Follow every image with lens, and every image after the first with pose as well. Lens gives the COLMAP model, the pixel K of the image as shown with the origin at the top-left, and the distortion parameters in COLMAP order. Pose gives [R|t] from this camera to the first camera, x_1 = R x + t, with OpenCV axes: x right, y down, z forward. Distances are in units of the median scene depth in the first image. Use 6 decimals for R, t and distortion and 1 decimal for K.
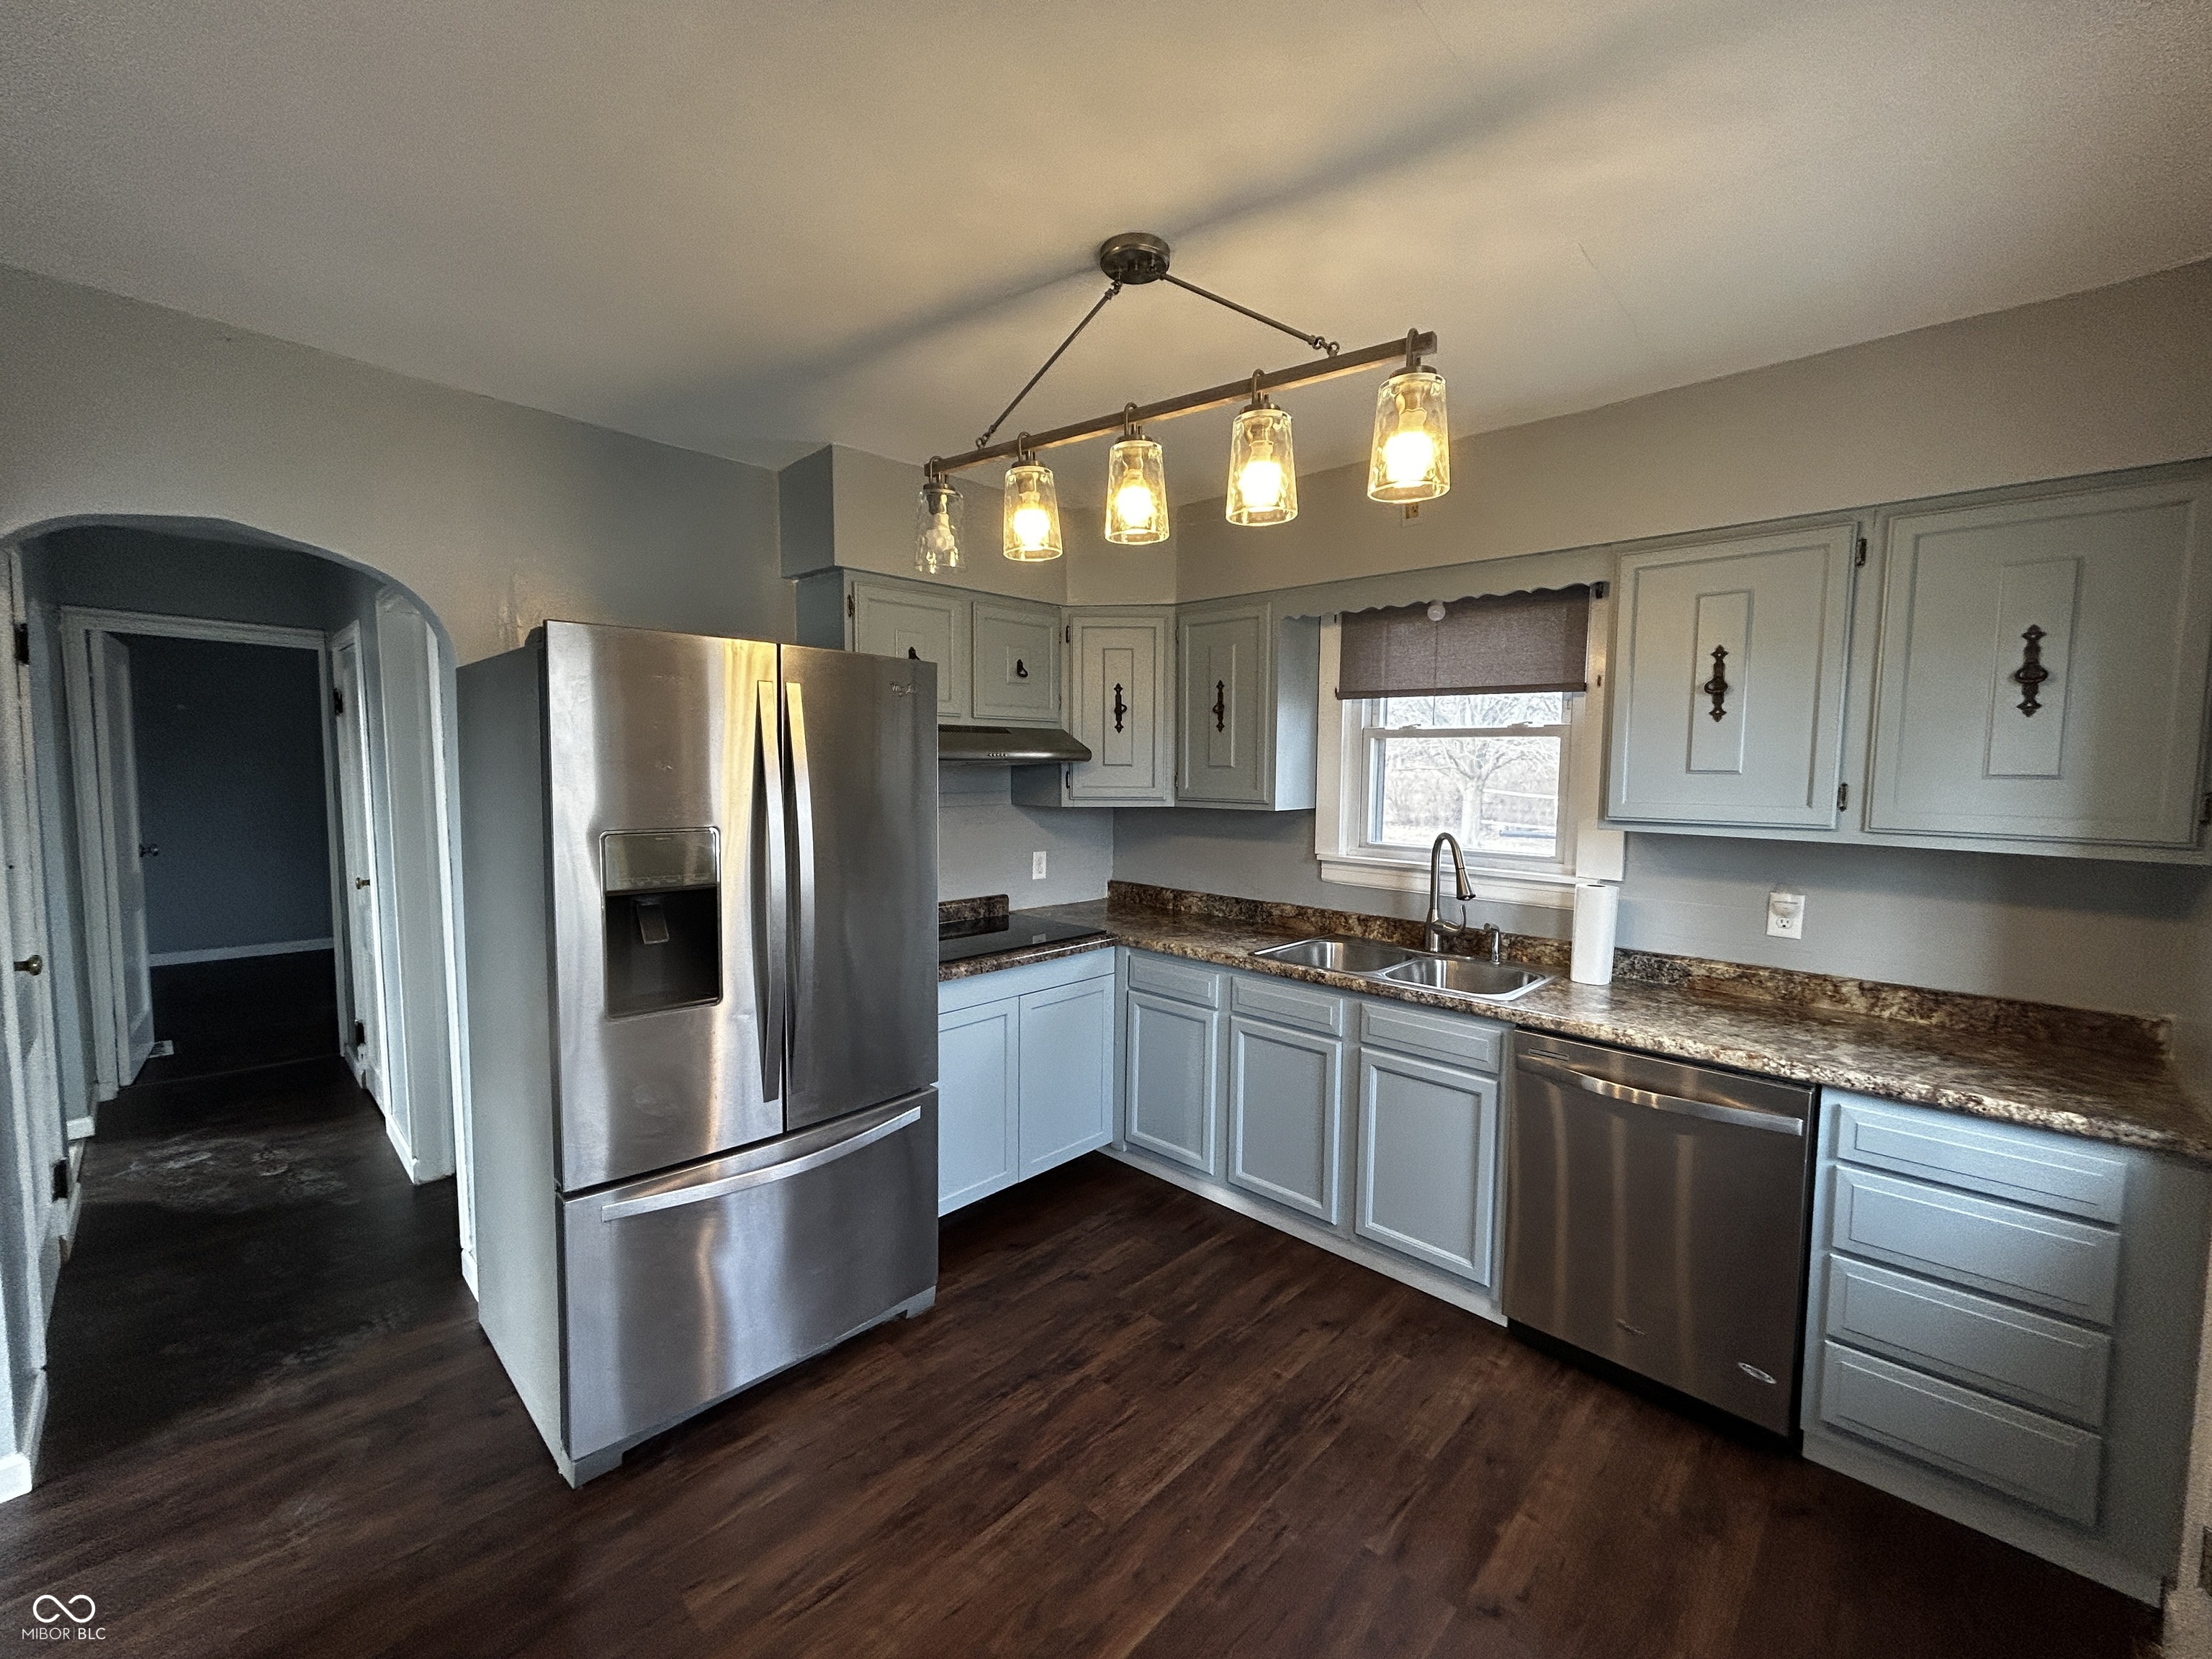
lens RADIAL K [[896.4, 0, 1098.8], [0, 896.4, 833.7], [0, 0, 1]] dist [-0.000946, 0.007196]
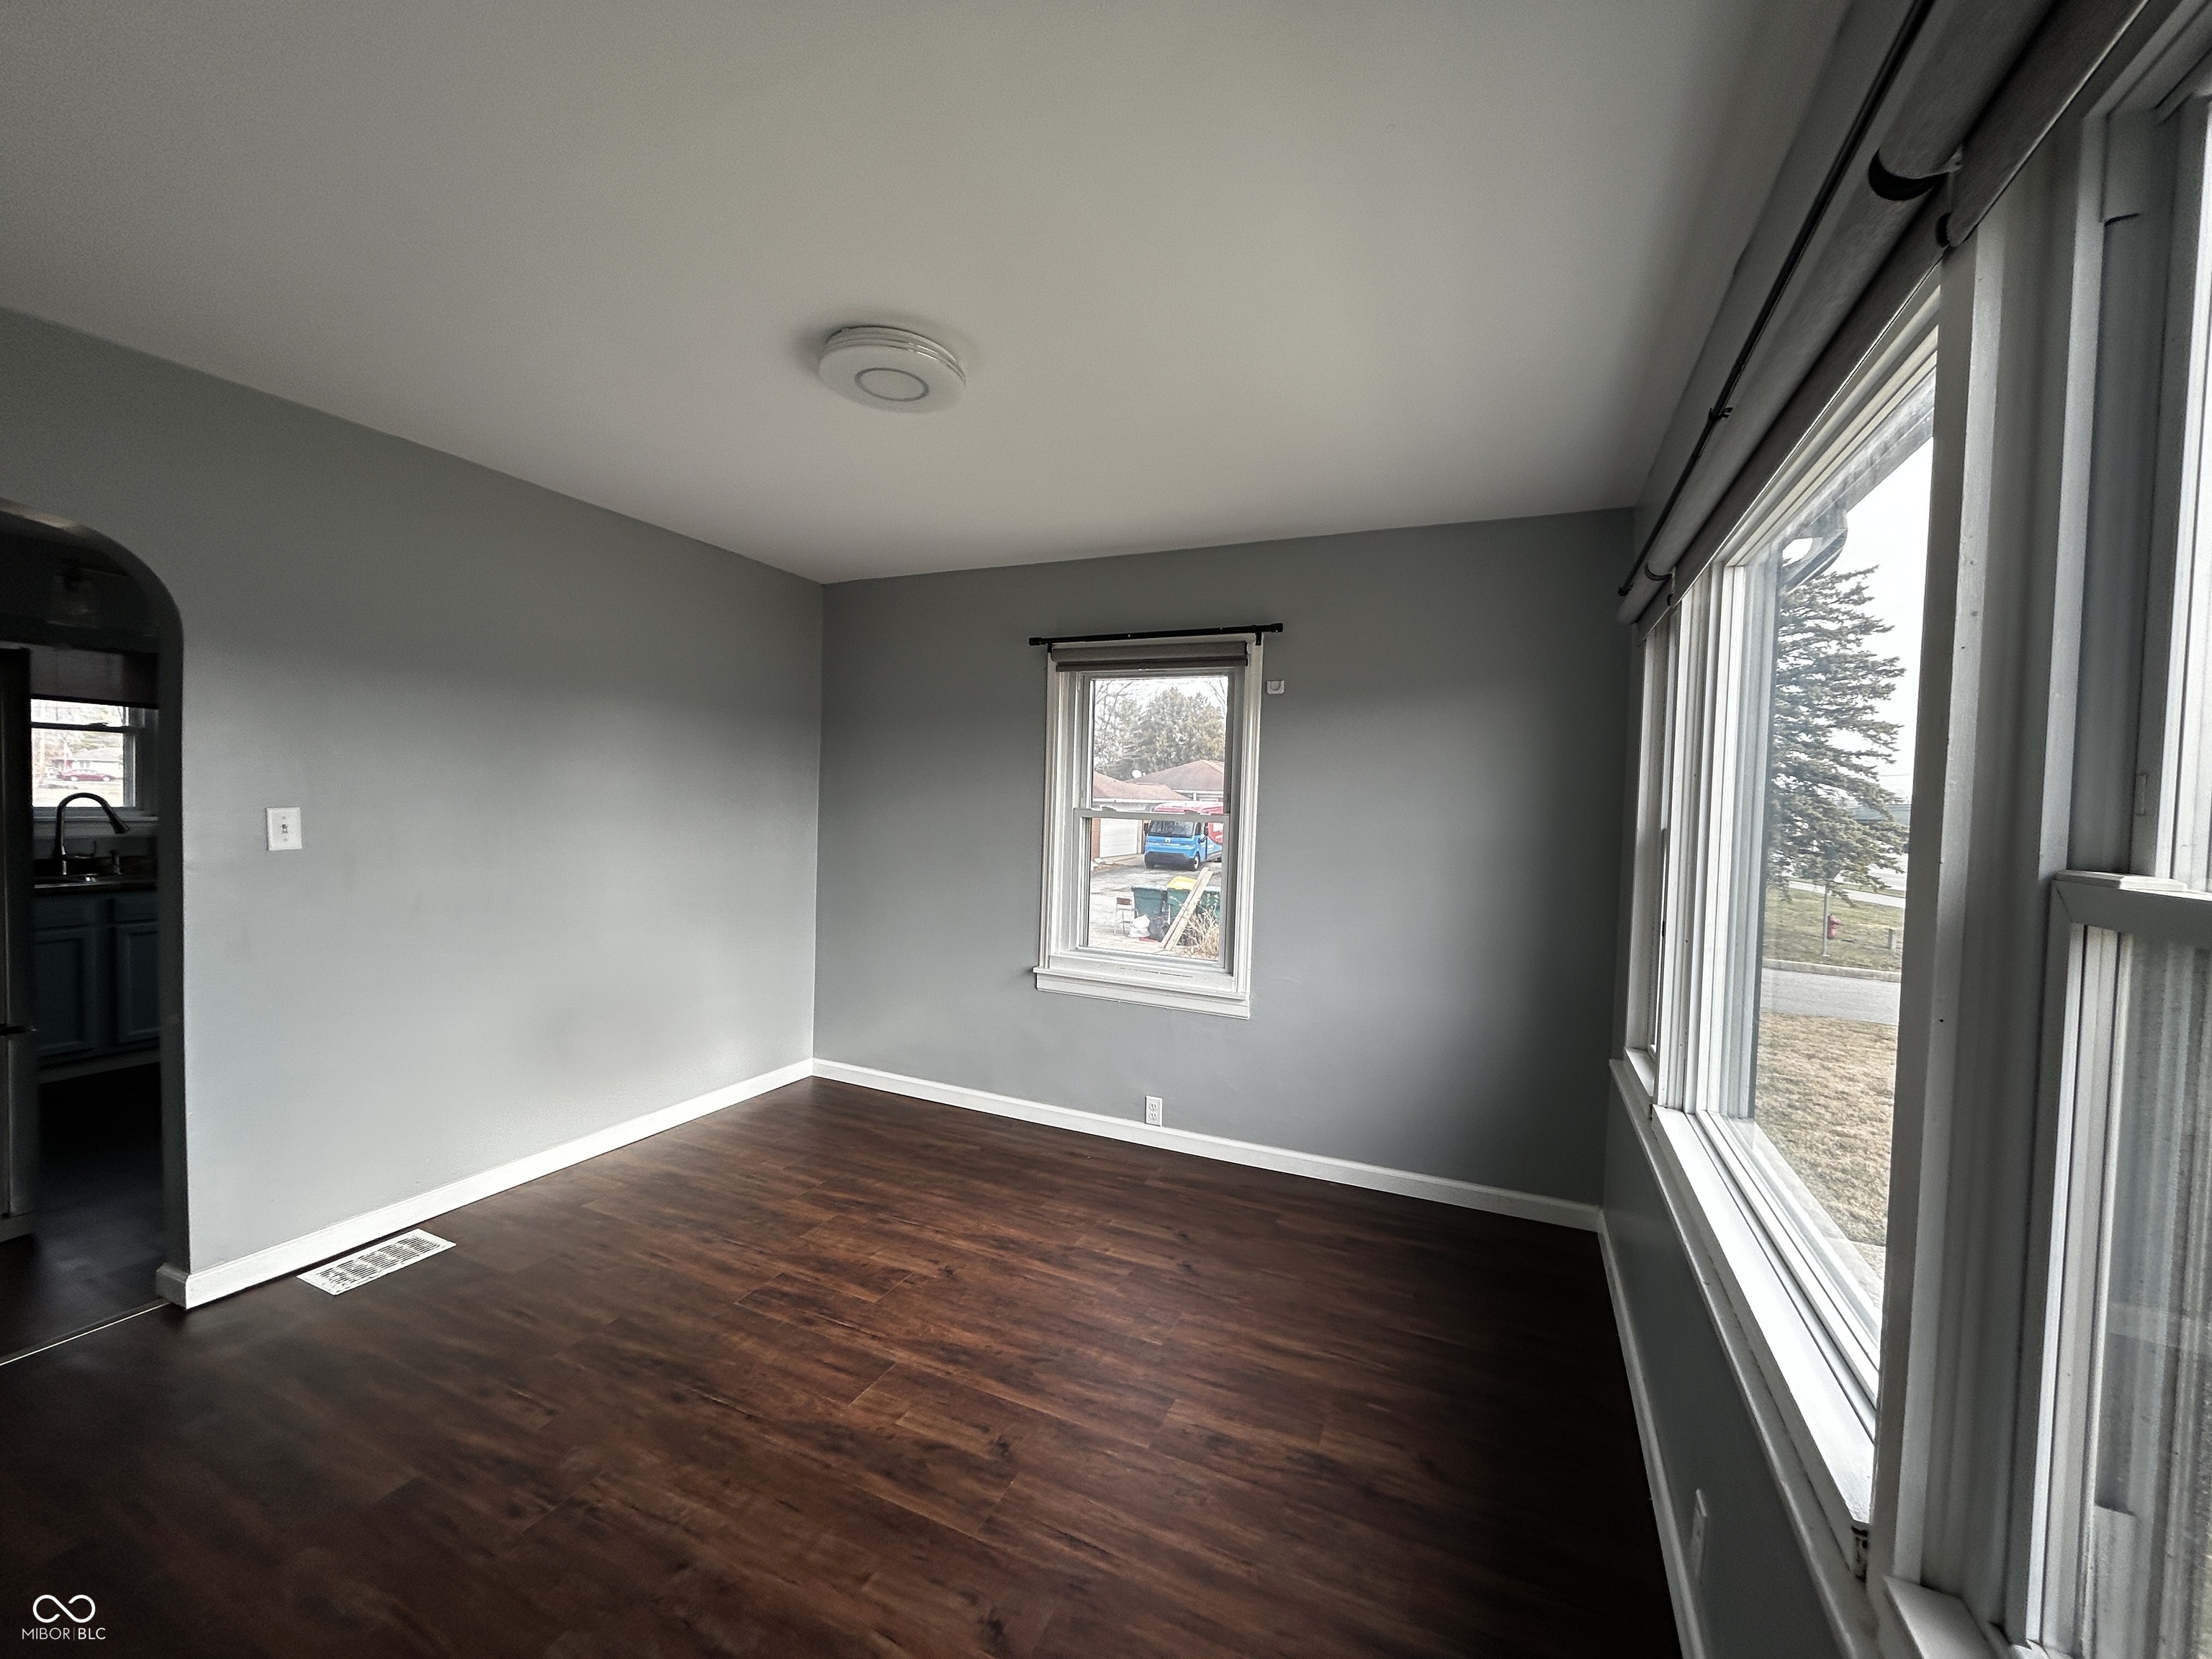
lens RADIAL K [[898.4, 0, 1106.0], [0, 898.4, 829.5], [0, 0, 1]] dist [0.001449, -0.003183]
pose [[-0.326631, -0.055000, 0.943550, -2.053245], [0.041853, 0.996485, 0.072574, 0.029573], [-0.944225, 0.063195, -0.323181, -0.189300]]
